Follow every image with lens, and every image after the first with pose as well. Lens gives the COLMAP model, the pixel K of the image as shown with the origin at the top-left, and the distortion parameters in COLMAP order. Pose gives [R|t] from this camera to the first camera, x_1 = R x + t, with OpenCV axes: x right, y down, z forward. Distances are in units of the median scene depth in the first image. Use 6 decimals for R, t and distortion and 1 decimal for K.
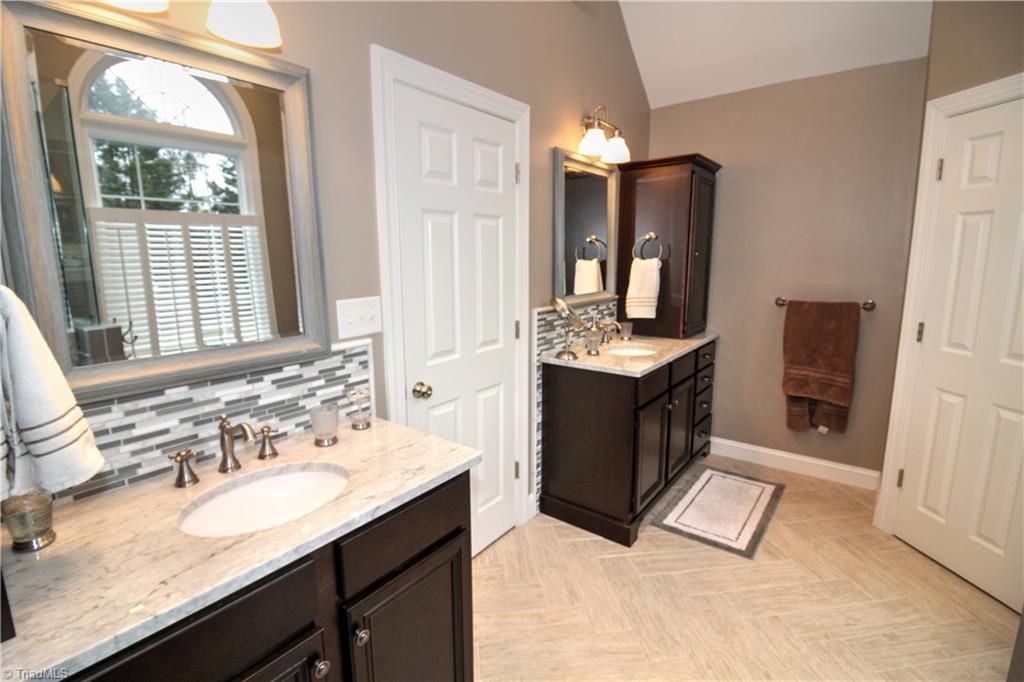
lens RADIAL K [[481.4, 0, 490.4], [0, 481.4, 331.2], [0, 0, 1]] dist [-0.011137, -0.003079]
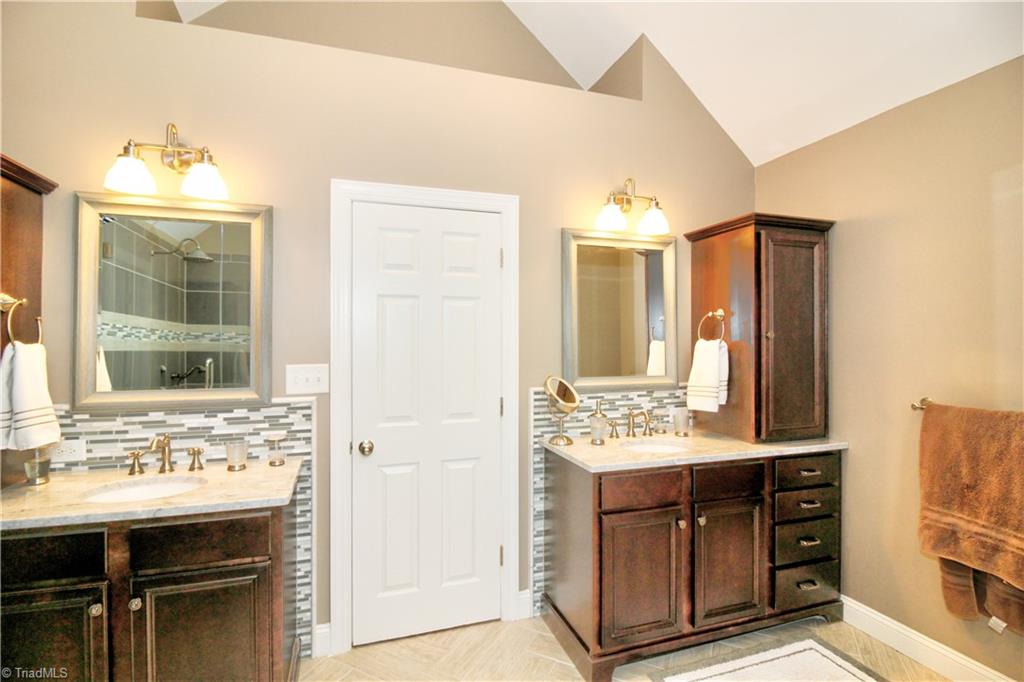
lens RADIAL K [[481.4, 0, 497.2], [0, 481.4, 327.6], [0, 0, 1]] dist [-0.011137, -0.003079]
pose [[0.832739, -0.002450, -0.553660, 0.873787], [-0.094983, 0.984533, -0.147217, -0.024584], [0.545457, 0.175181, 0.819627, 0.204330]]
